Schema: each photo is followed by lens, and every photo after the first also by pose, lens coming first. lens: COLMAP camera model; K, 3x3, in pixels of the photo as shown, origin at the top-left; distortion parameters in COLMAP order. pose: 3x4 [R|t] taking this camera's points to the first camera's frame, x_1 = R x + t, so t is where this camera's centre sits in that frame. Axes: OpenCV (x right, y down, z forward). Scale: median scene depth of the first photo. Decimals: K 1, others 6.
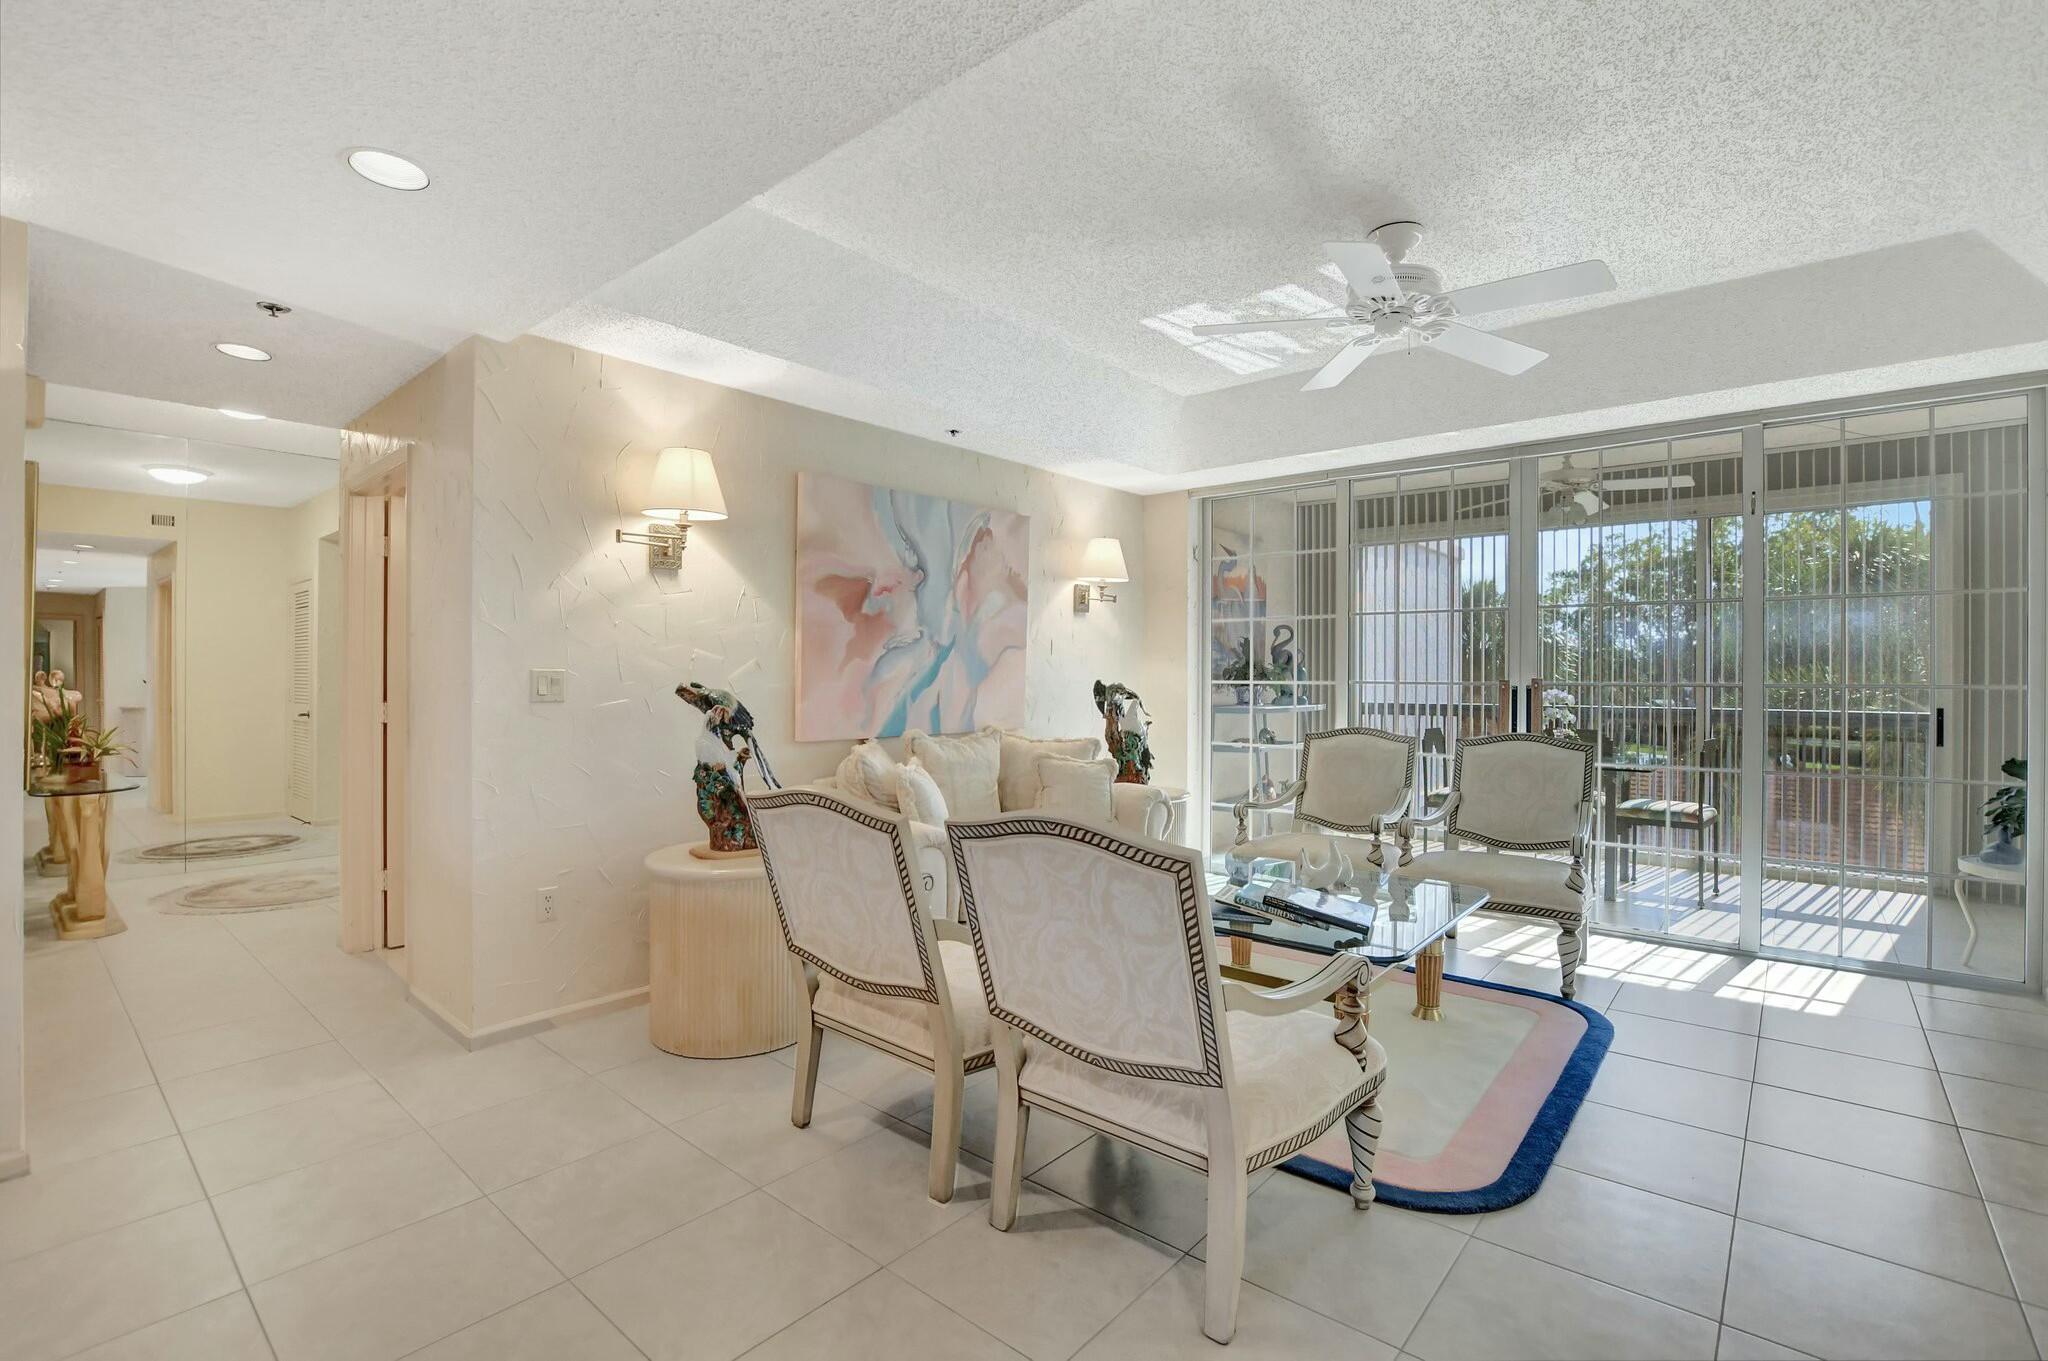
lens RADIAL K [[915.3, 0, 1024.0], [0, 915.3, 680.5], [0, 0, 1]] dist [-0.043289, 0.010973]
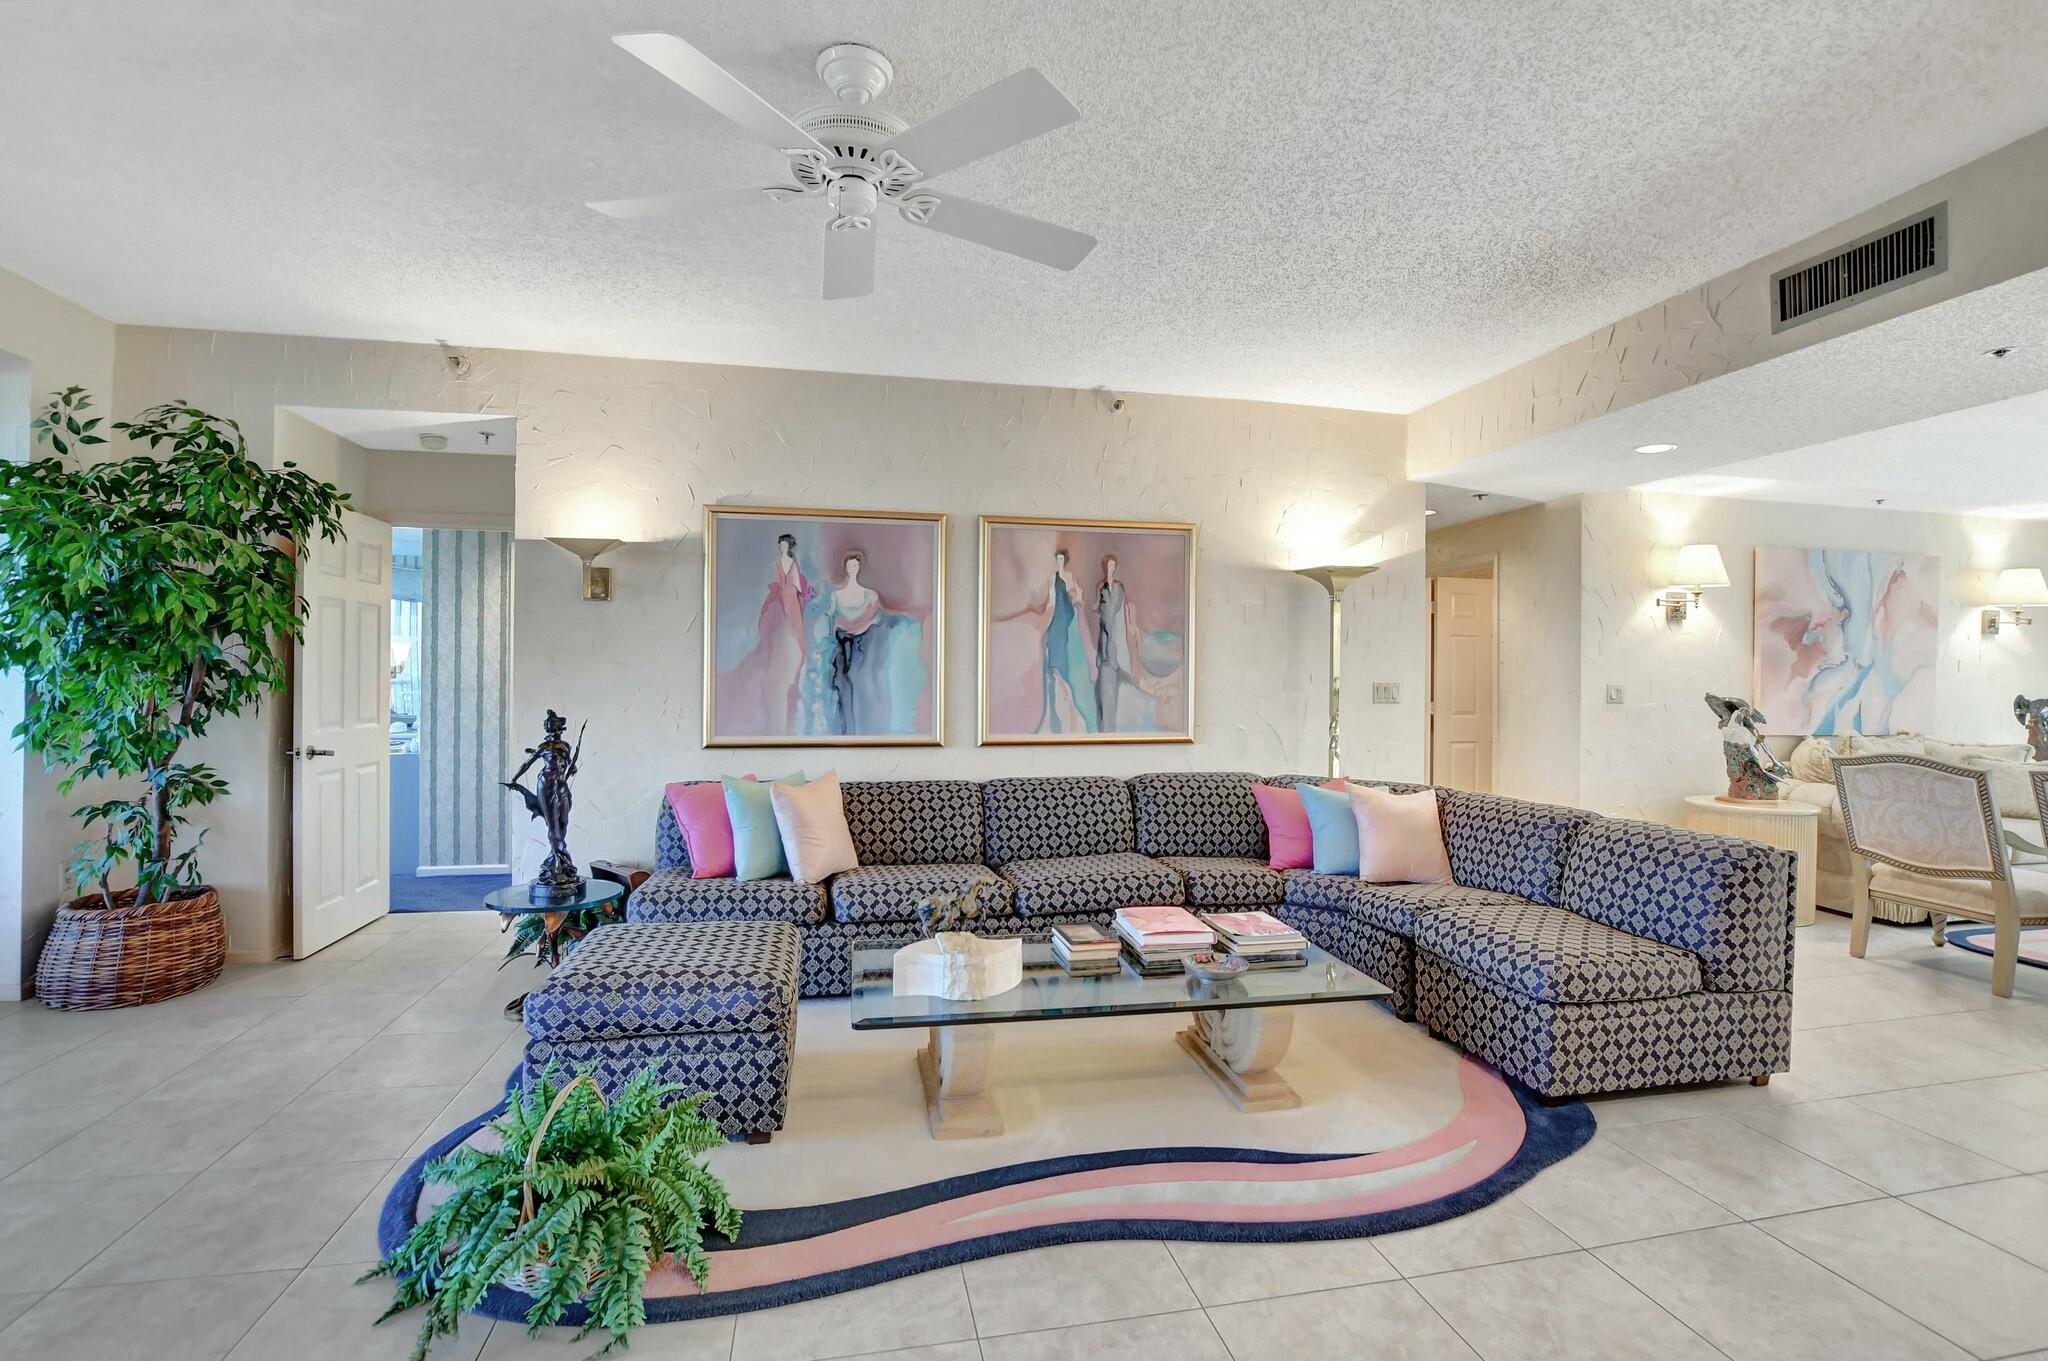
lens RADIAL K [[915.3, 0, 1024.0], [0, 915.3, 680.5], [0, 0, 1]] dist [-0.043289, 0.010973]
pose [[0.797304, 0.004794, -0.603559, -0.288444], [-0.012164, 0.999893, -0.008126, 0.006611], [0.603455, 0.013821, 0.797277, -0.734909]]
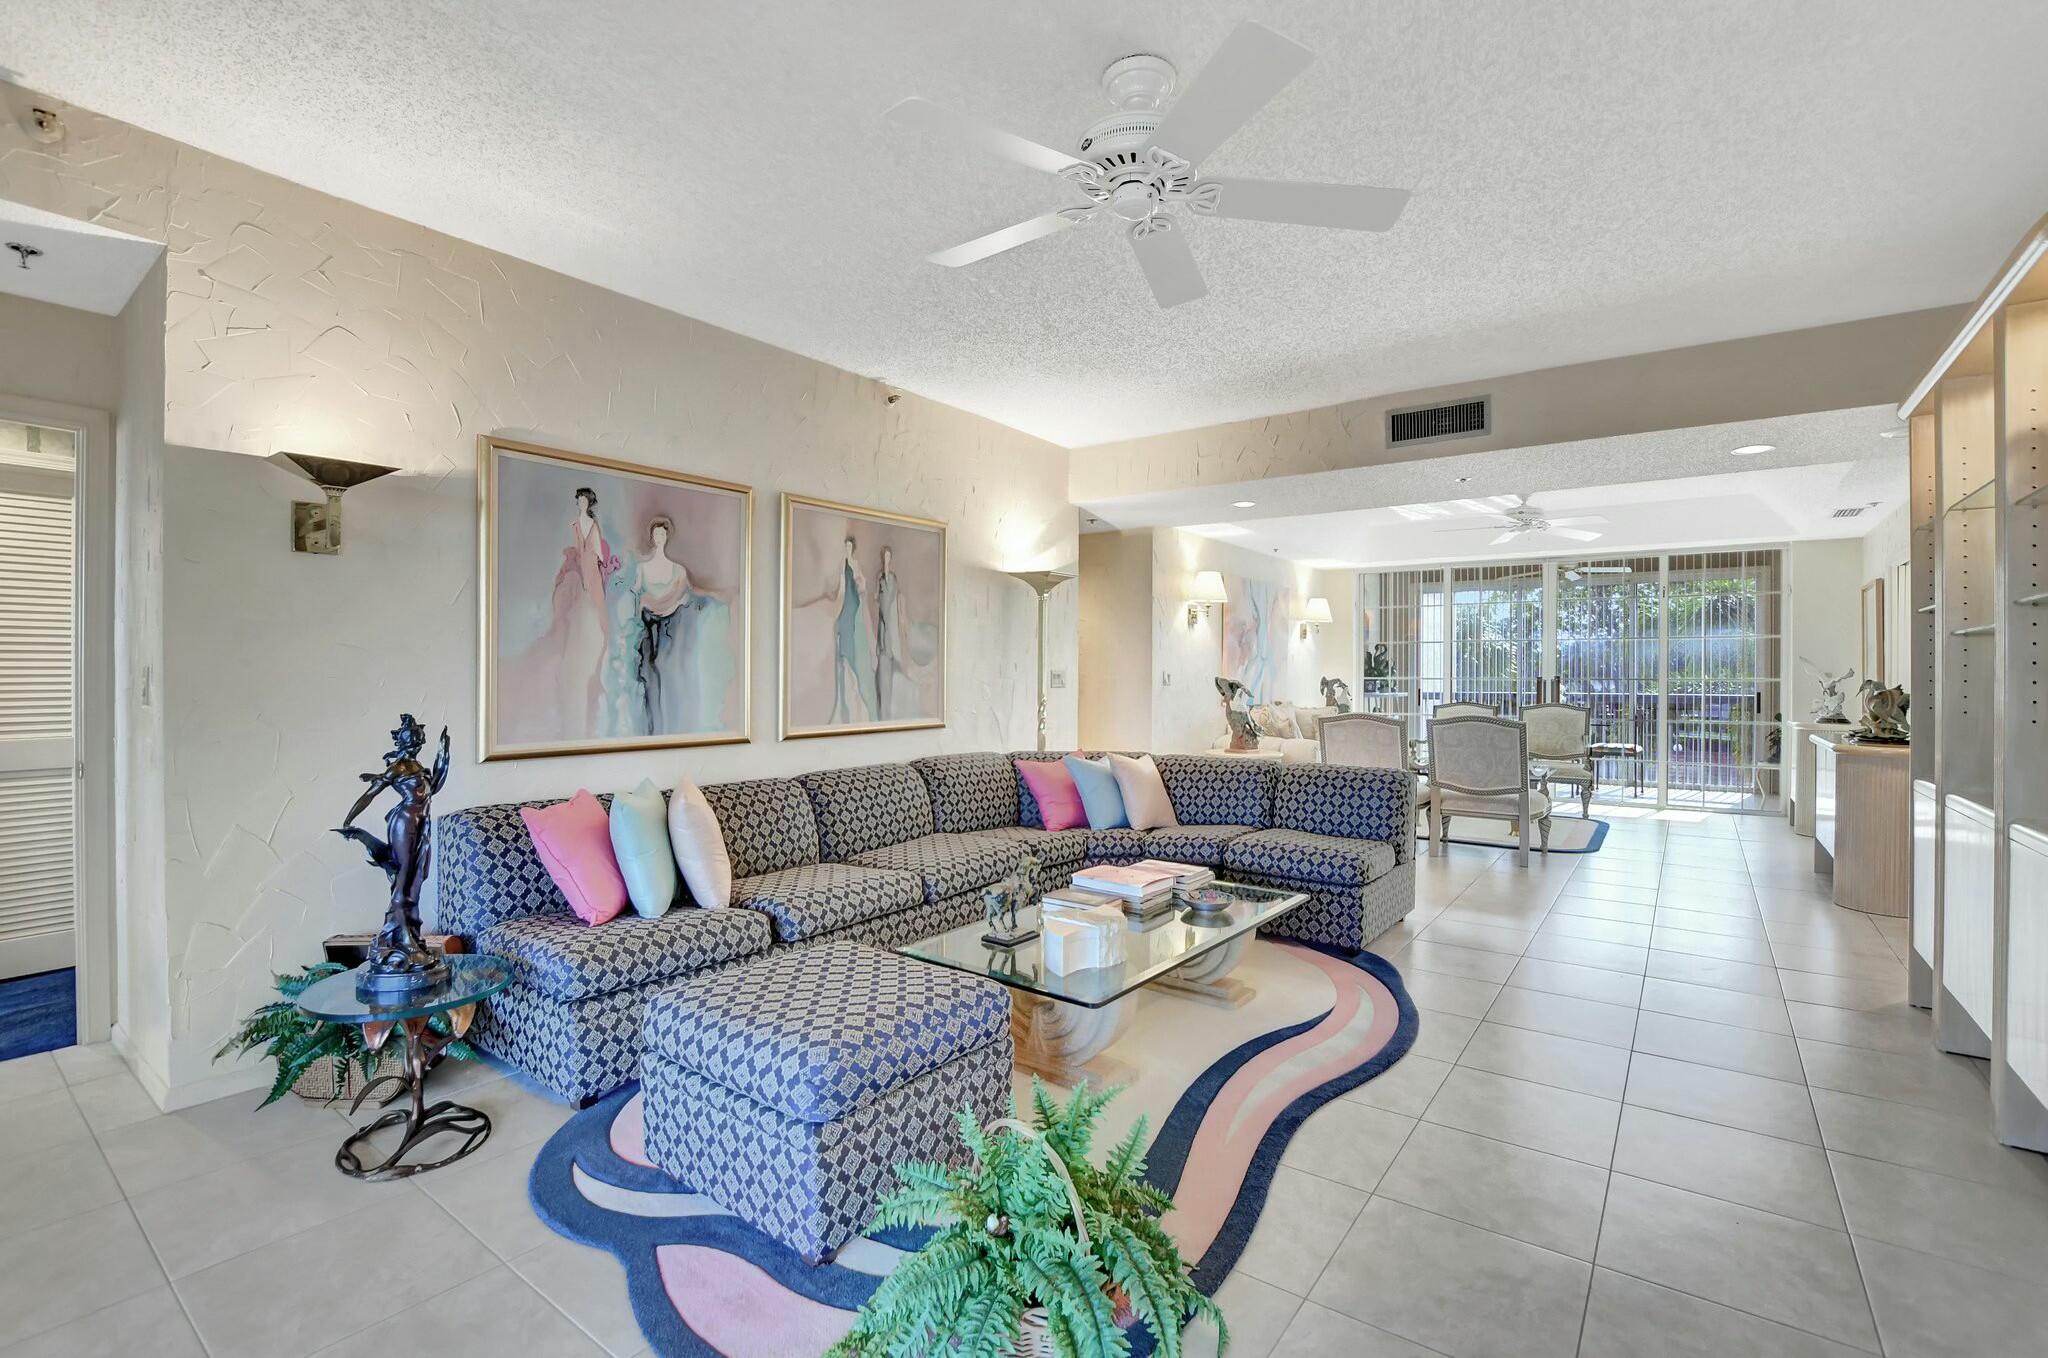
lens RADIAL K [[909.7, 0, 1015.5], [0, 909.7, 677.4], [0, 0, 1]] dist [-0.027517, 0.000520]
pose [[0.997601, 0.000325, 0.069220, -0.778525], [-0.000015, 0.999990, -0.004480, 0.011071], [-0.069221, 0.004468, 0.997591, -0.912300]]
